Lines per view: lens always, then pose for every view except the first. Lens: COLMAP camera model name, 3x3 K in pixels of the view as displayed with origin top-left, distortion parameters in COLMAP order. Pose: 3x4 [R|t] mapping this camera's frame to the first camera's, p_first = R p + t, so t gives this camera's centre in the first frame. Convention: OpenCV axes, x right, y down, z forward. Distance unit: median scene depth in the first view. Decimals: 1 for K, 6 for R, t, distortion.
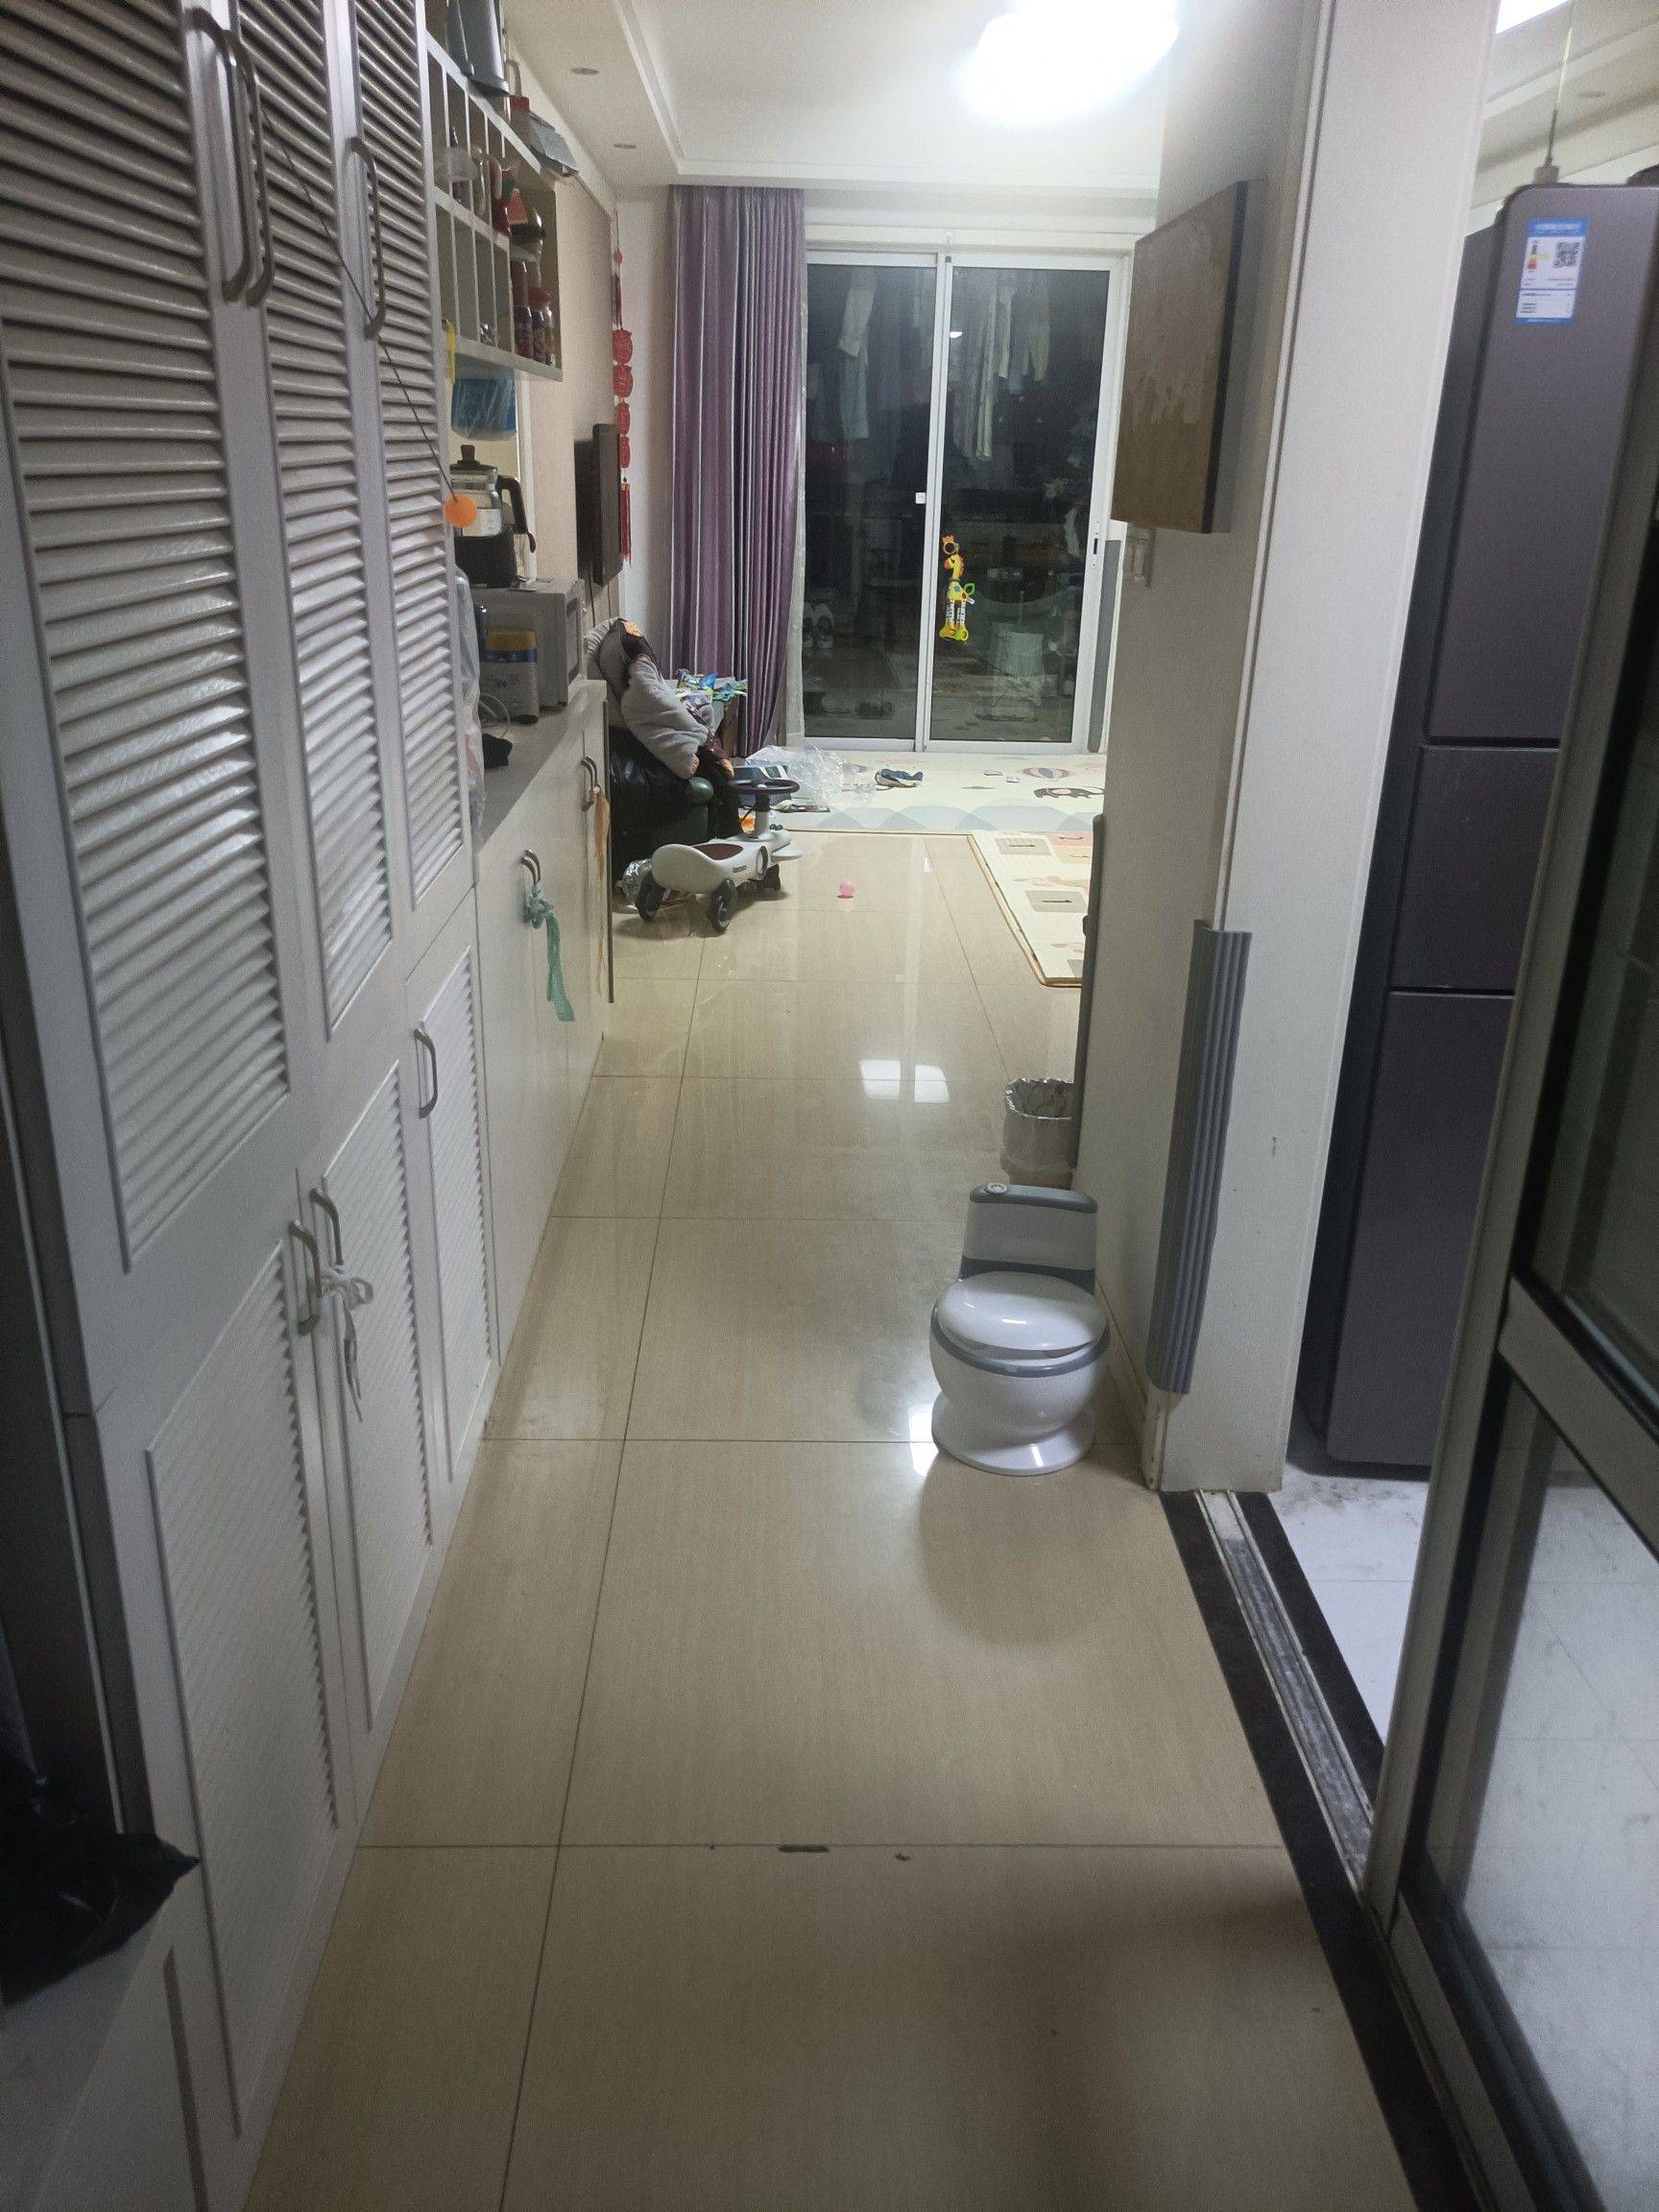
lens RADIAL K [[1694.8, 0, 829.5], [0, 1694.8, 1106.0], [0, 0, 1]] dist [0.041868, -0.003335]
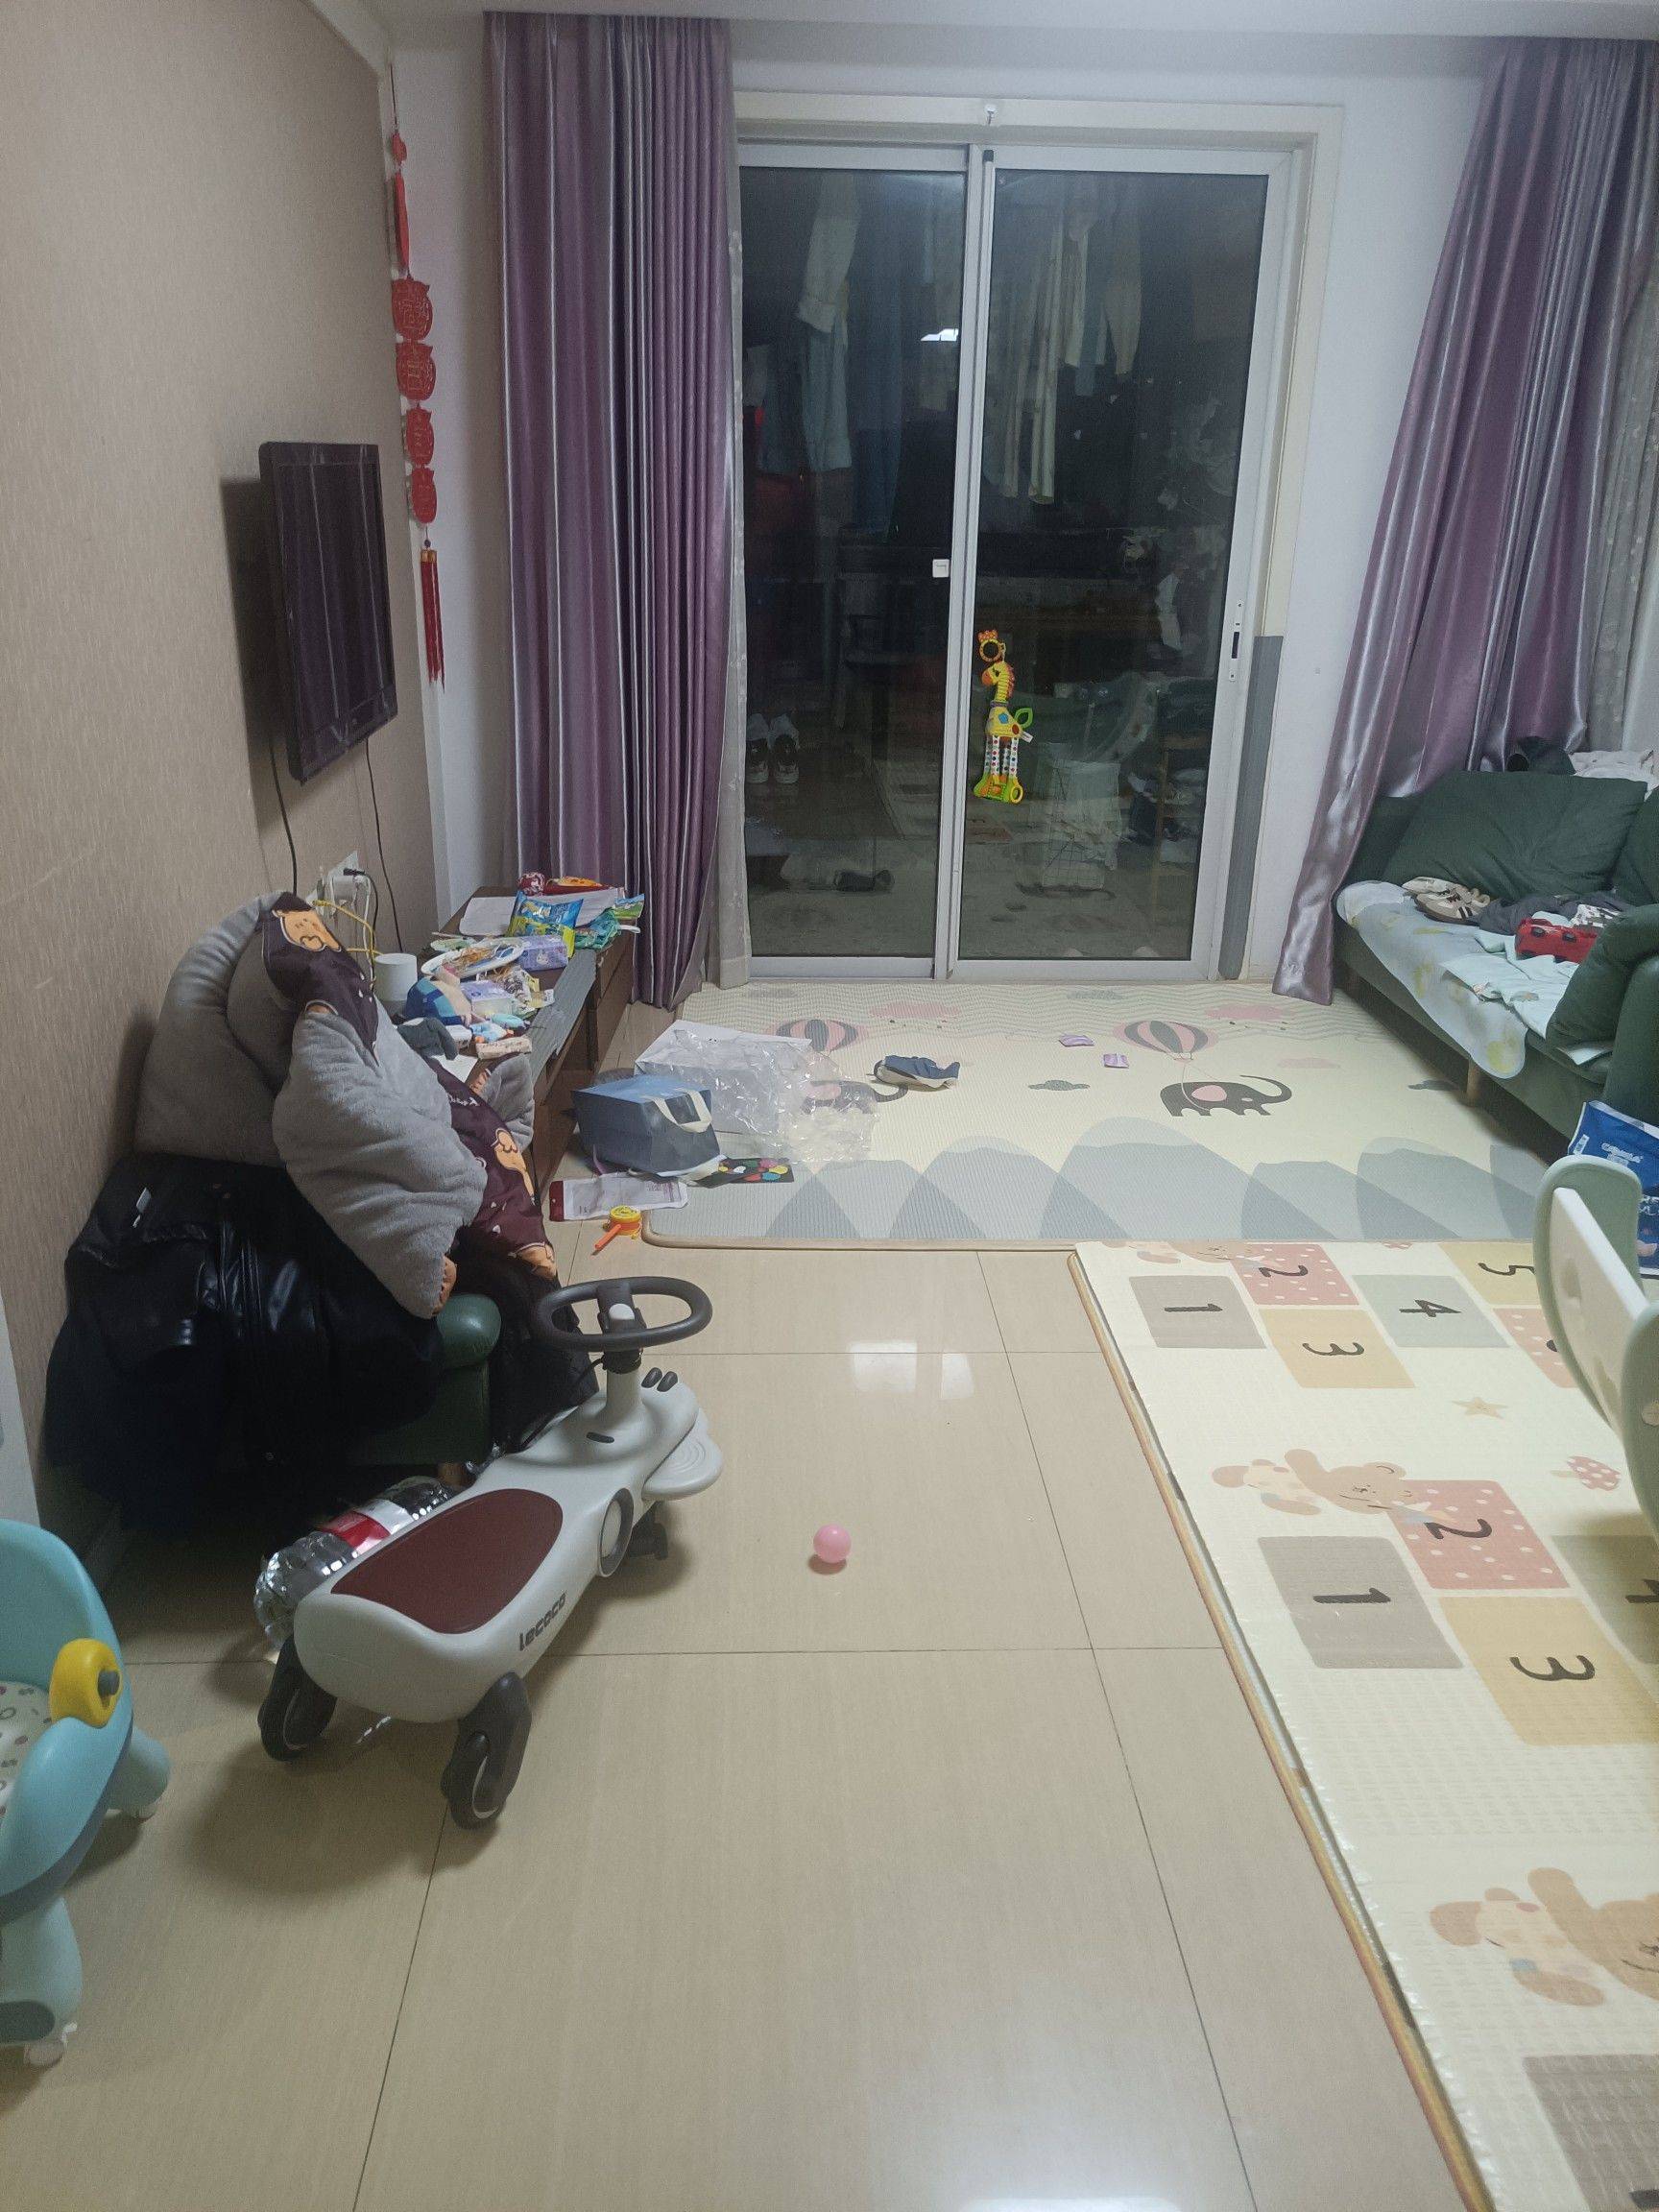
lens RADIAL K [[1694.8, 0, 829.5], [0, 1694.8, 1106.0], [0, 0, 1]] dist [0.041868, -0.003335]
pose [[0.999807, -0.014387, 0.013397, 0.004270], [0.014586, 0.999782, -0.014917, -0.163675], [-0.013179, 0.015110, 0.999799, 0.417334]]
